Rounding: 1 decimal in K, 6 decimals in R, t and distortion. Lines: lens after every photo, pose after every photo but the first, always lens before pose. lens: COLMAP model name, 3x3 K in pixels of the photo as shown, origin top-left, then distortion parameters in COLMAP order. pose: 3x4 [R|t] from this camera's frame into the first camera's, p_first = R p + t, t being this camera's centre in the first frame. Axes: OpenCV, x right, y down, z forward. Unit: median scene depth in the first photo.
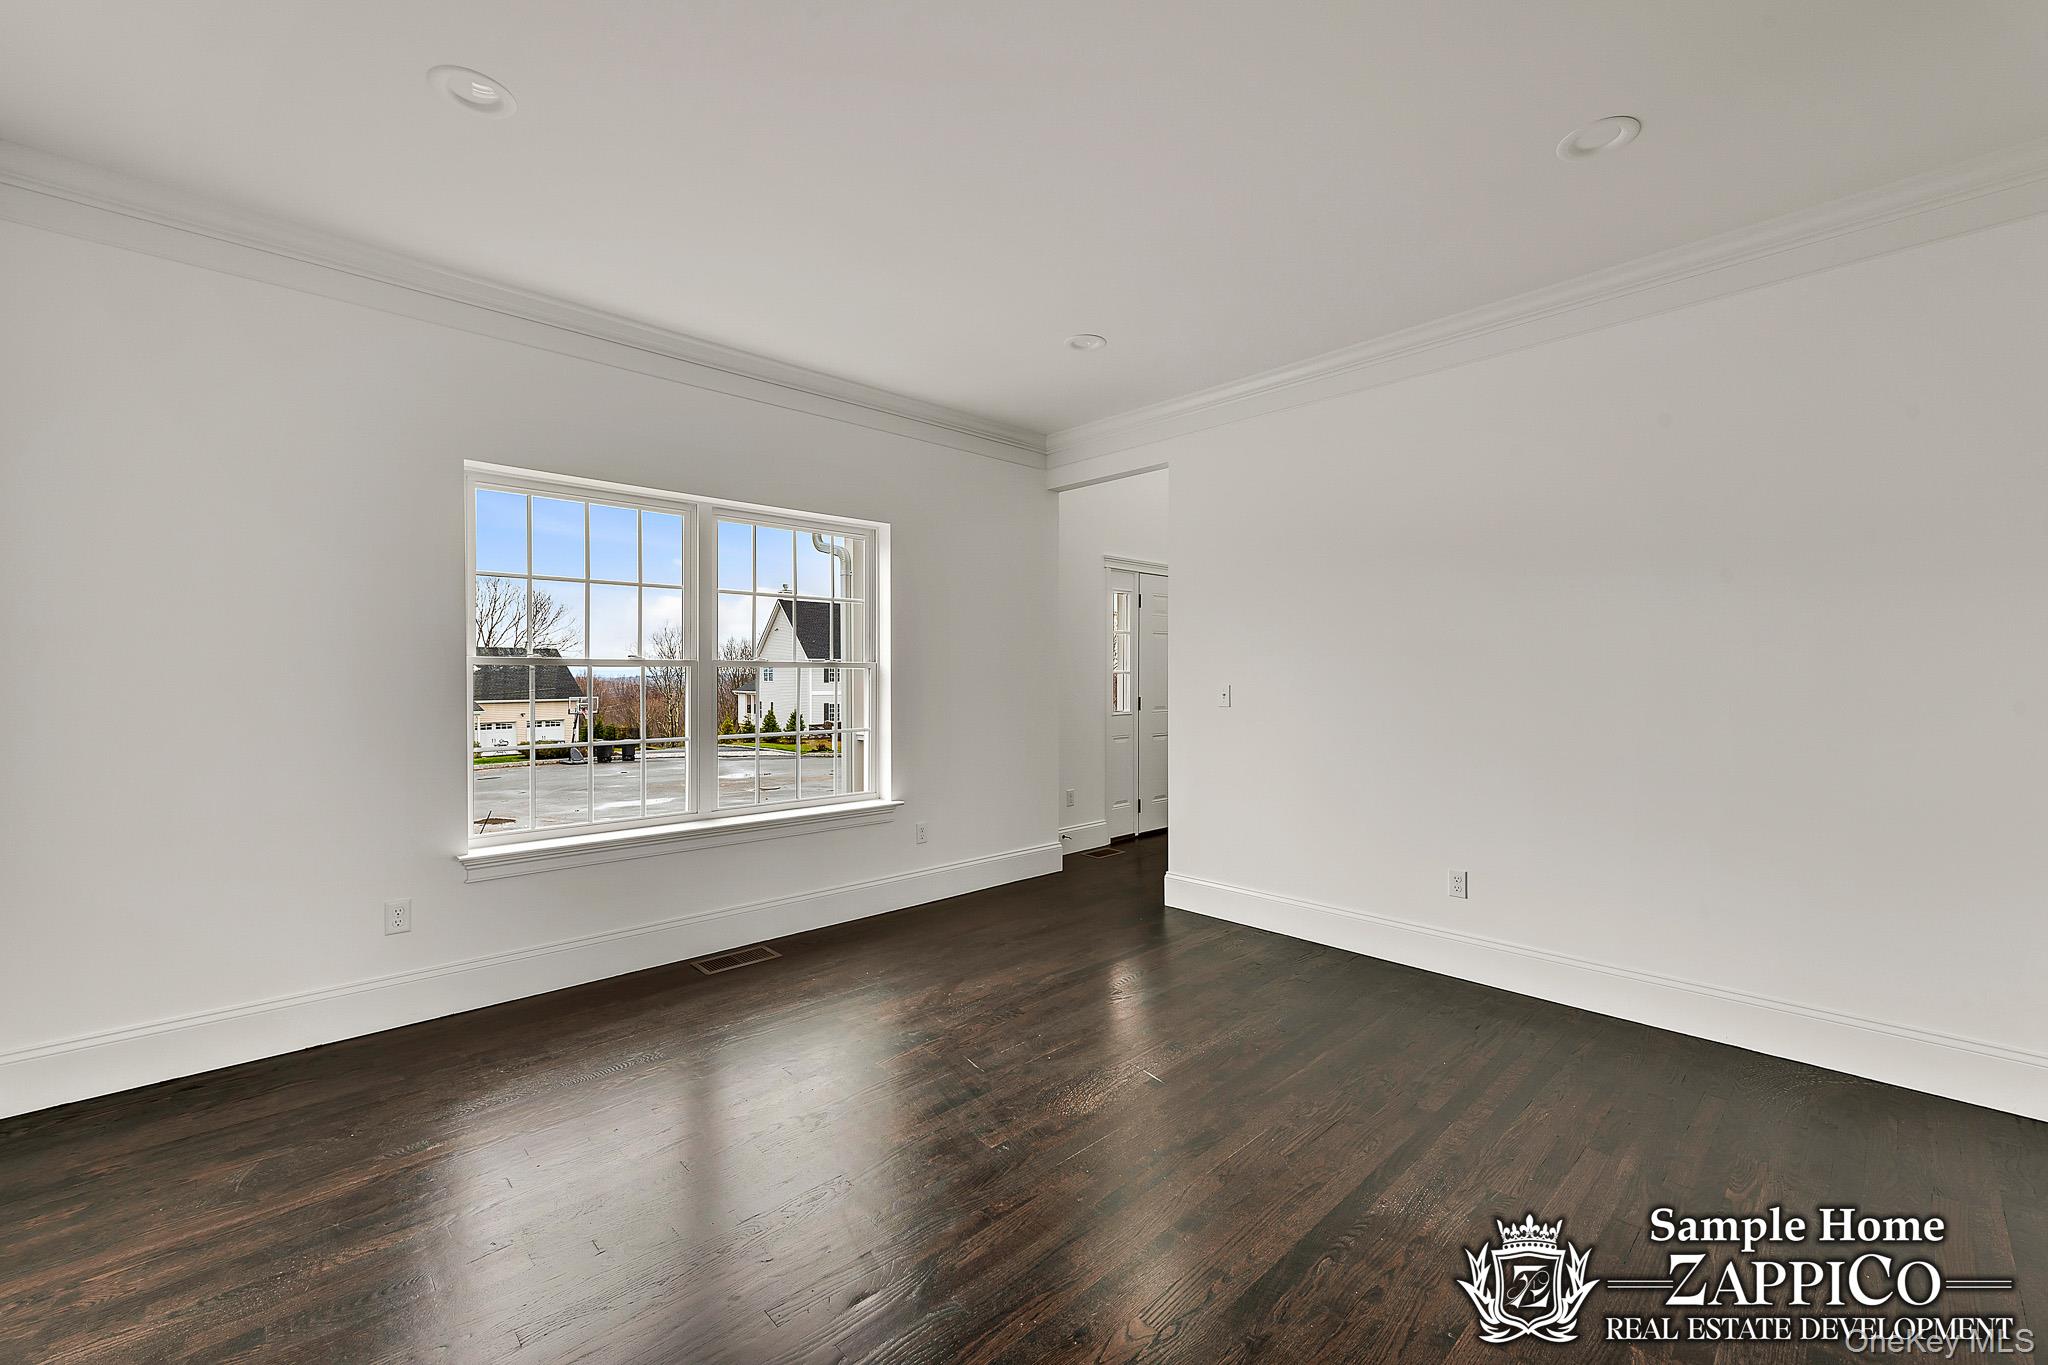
lens RADIAL K [[851.0, 0, 1021.6], [0, 851.0, 680.9], [0, 0, 1]] dist [0.013825, -0.000023]
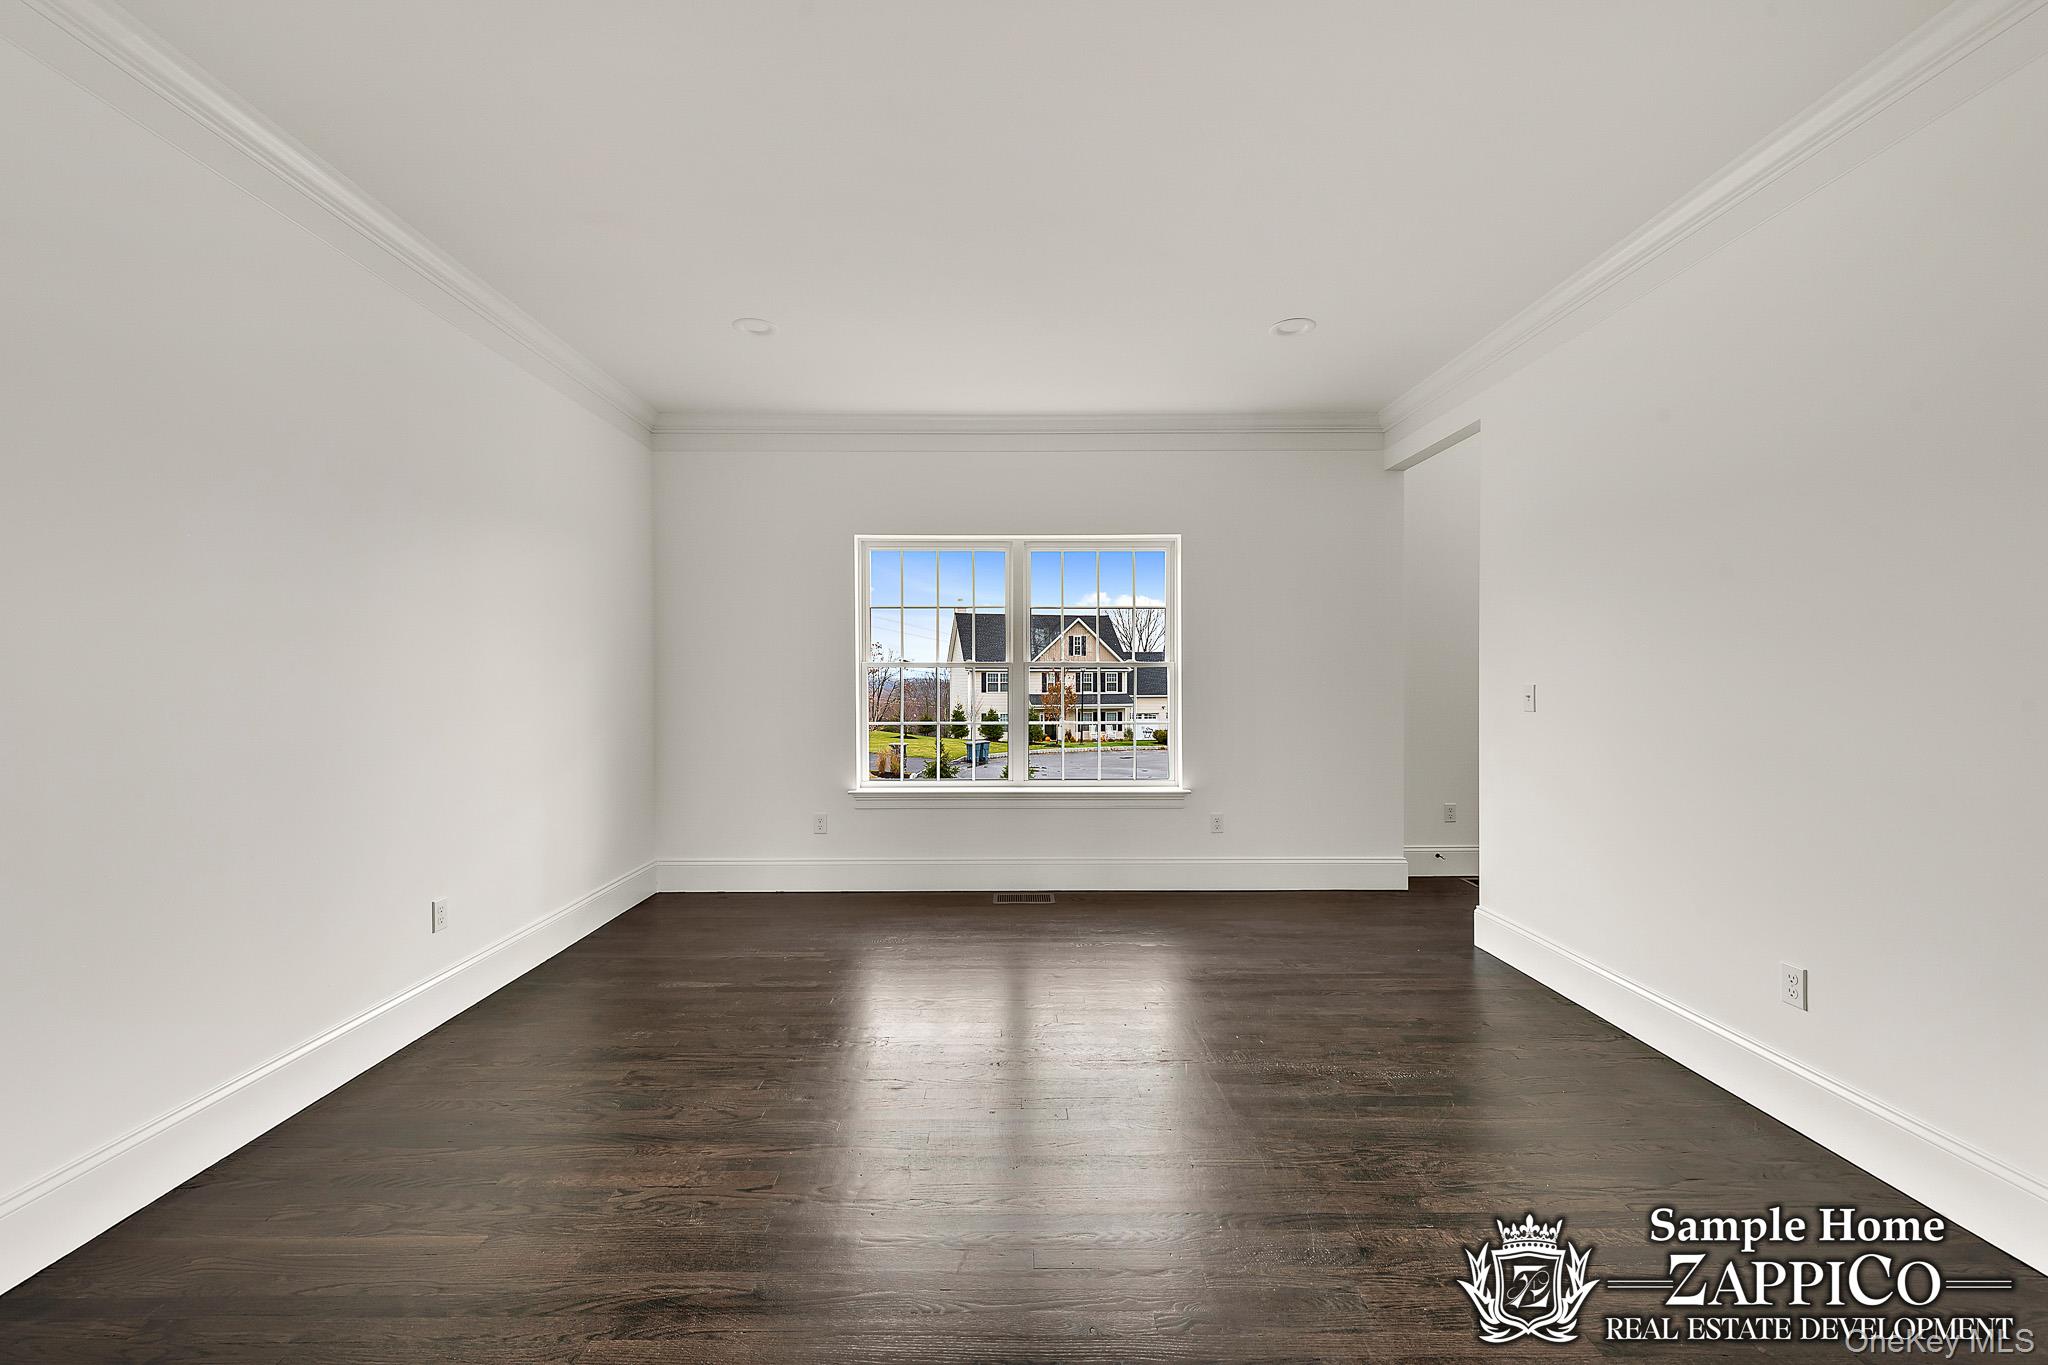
lens RADIAL K [[816.0, 0, 996.8], [0, 816.0, 682.9], [0, 0, 1]] dist [0.008566, -0.000173]
pose [[0.715652, 0.004438, -0.698443, 0.451251], [-0.001910, 0.999989, 0.004396, 0.001156], [0.698454, -0.001812, 0.715652, 0.101560]]
